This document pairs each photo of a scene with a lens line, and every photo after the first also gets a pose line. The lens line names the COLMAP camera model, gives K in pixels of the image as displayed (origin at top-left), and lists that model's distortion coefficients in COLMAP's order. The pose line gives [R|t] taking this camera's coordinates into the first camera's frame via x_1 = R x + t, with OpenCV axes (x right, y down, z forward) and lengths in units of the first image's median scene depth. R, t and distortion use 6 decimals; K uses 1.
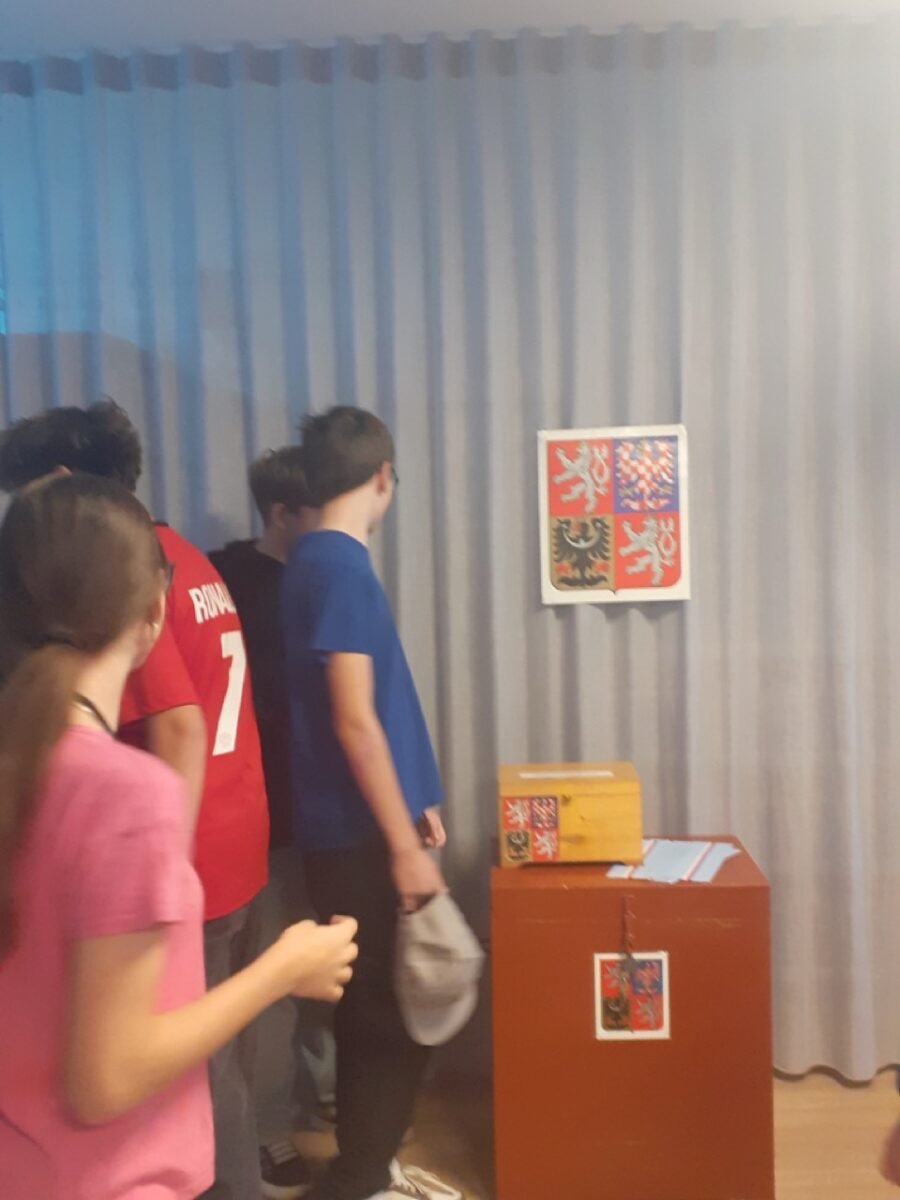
lens RADIAL K [[940.5, 0, 453.6], [0, 940.5, 603.0], [0, 0, 1]] dist [-0.060611, -0.003686]
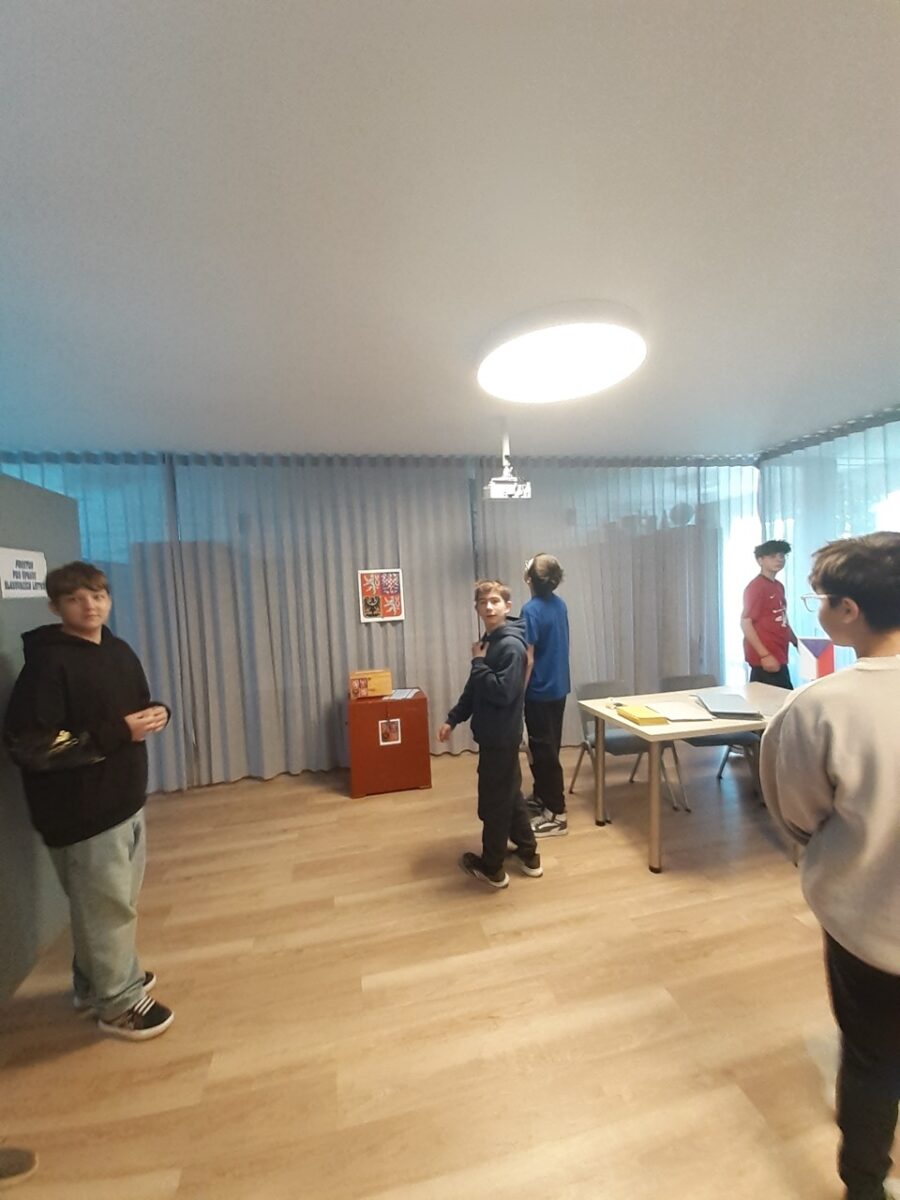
lens RADIAL K [[481.7, 0, 446.9], [0, 481.7, 608.5], [0, 0, 1]] dist [0.002975, 0.000027]
pose [[0.964815, -0.028967, 0.261328, -0.055814], [0.037327, 0.998936, -0.027084, 0.009556], [-0.260265, 0.035886, 0.964870, -0.727444]]
